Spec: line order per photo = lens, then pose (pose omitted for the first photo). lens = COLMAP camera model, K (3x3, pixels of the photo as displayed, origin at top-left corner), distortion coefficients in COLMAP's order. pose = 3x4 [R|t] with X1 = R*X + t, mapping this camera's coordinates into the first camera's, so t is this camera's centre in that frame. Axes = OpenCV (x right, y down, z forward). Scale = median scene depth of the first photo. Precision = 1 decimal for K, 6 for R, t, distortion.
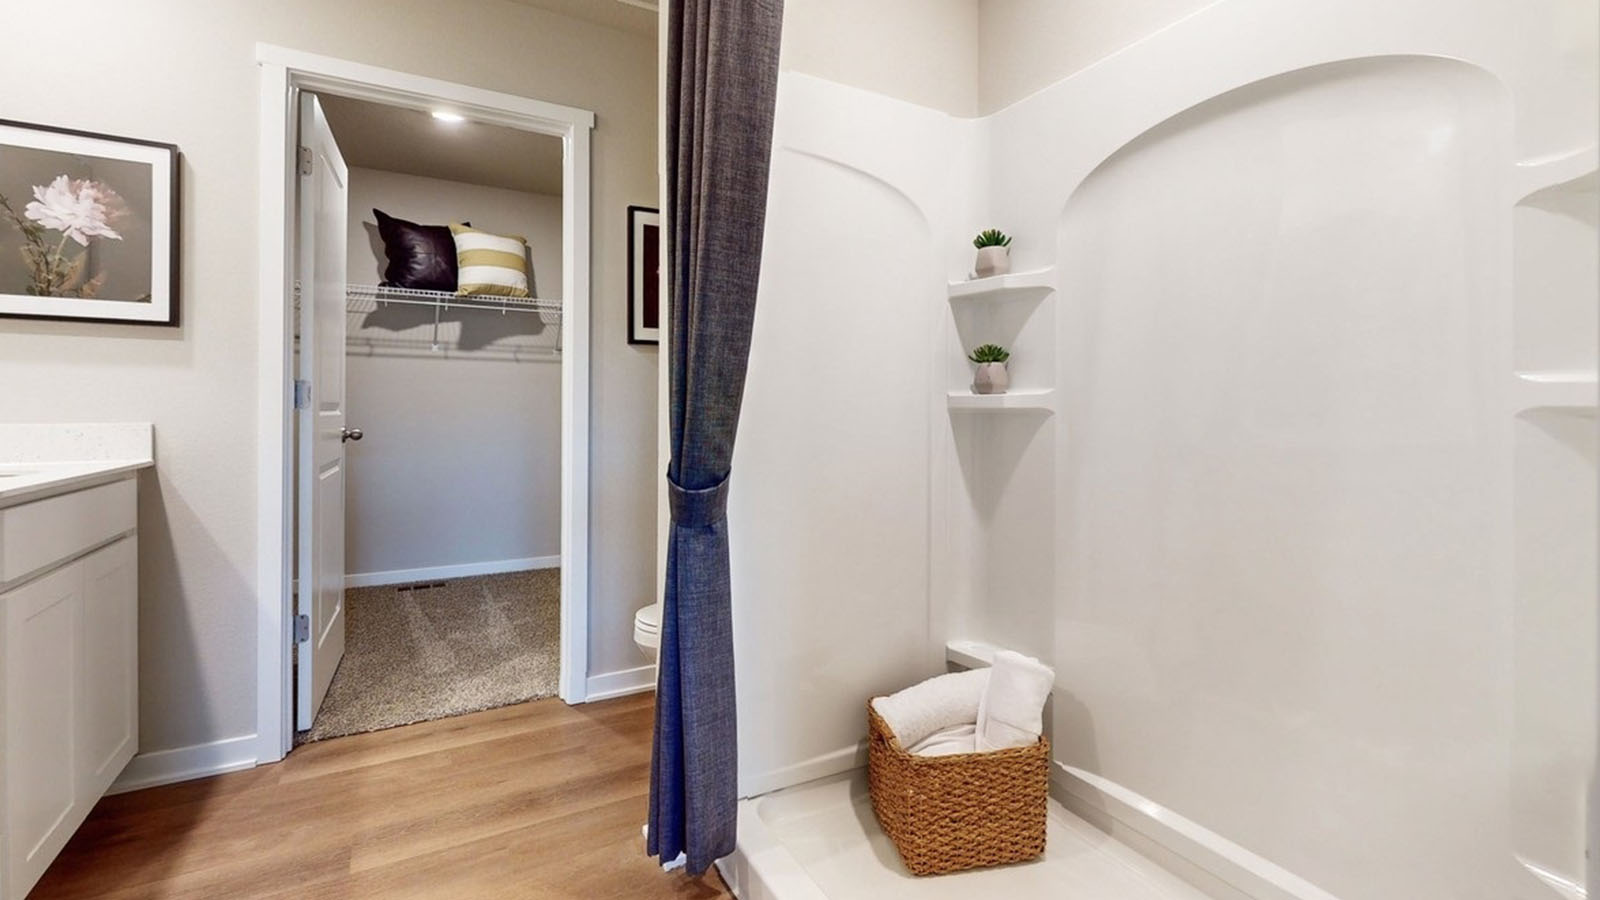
lens RADIAL K [[702.7, 0, 814.9], [0, 702.7, 402.9], [0, 0, 1]] dist [-0.003963, -0.000209]
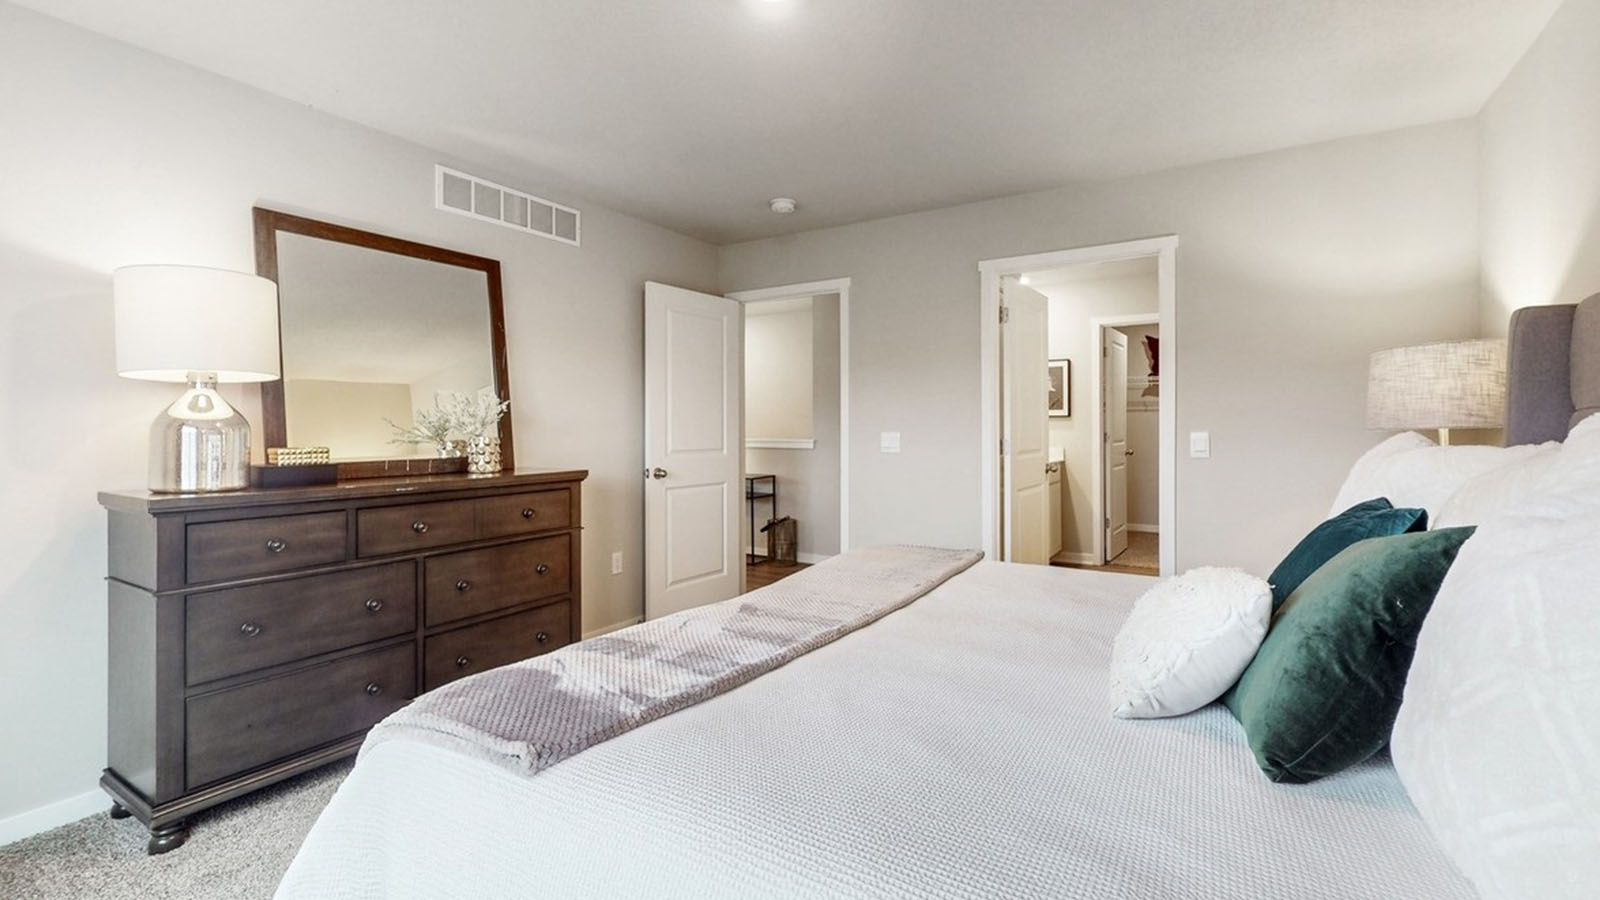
lens RADIAL K [[702.7, 0, 800.5], [0, 702.7, 435.4], [0, 0, 1]] dist [-0.003963, -0.000209]
pose [[0.469968, 0.002319, -0.882680, 1.151273], [0.016451, 0.999800, 0.011386, -0.073254], [0.882530, -0.019872, 0.469836, -1.370638]]
